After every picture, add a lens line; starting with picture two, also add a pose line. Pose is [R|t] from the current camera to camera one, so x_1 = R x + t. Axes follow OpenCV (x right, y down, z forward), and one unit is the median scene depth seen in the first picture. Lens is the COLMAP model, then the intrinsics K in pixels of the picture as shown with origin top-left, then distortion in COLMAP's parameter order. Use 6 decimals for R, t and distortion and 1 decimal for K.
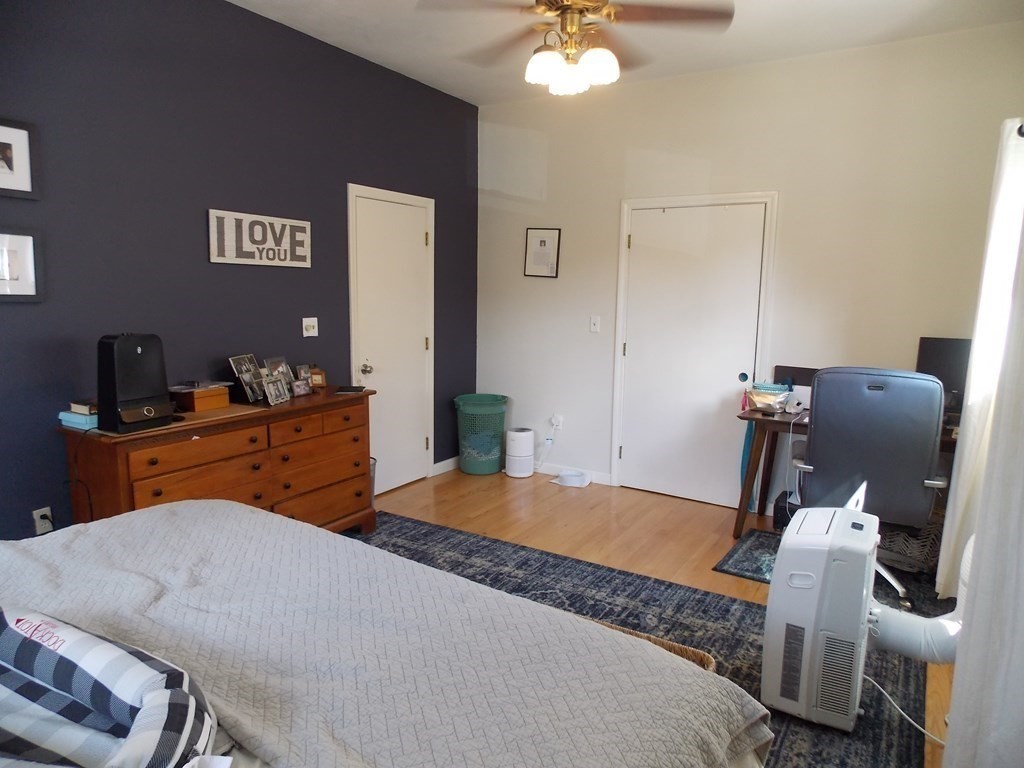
lens RADIAL K [[667.3, 0, 516.2], [0, 667.3, 380.2], [0, 0, 1]] dist [-0.002781, -0.002505]
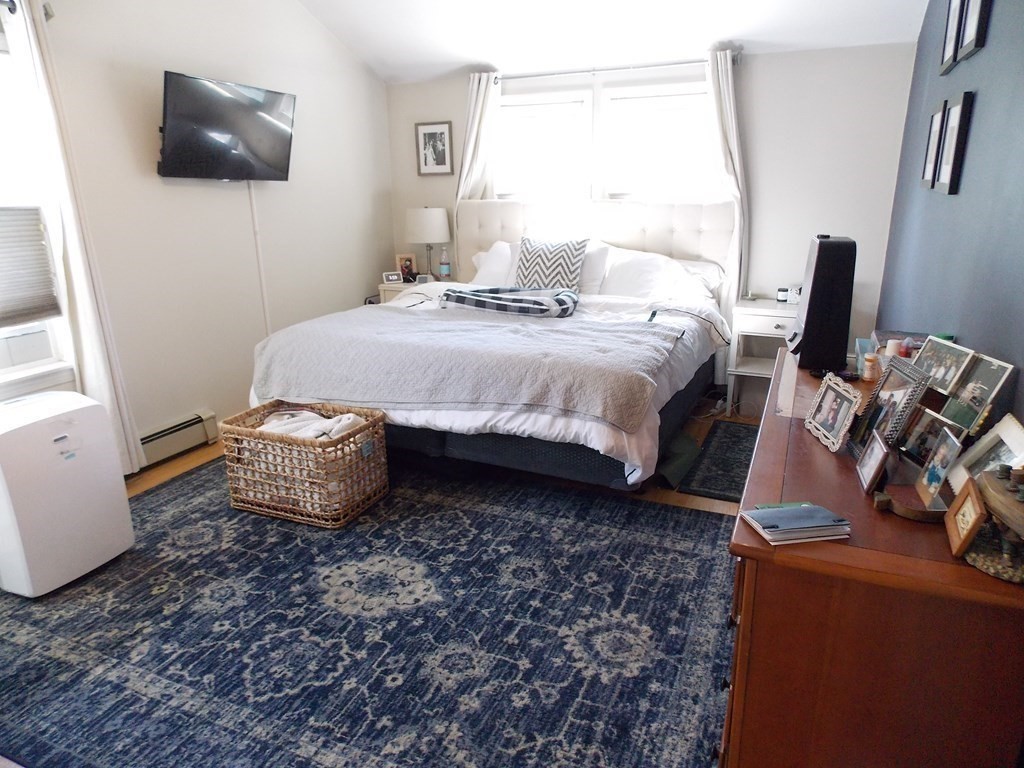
lens RADIAL K [[667.3, 0, 516.2], [0, 667.3, 380.2], [0, 0, 1]] dist [-0.002781, -0.002505]
pose [[-0.988622, 0.039903, -0.145029, -0.098169], [-0.022269, 0.914720, 0.403474, -0.192491], [0.148761, 0.402113, -0.903424, 1.475816]]
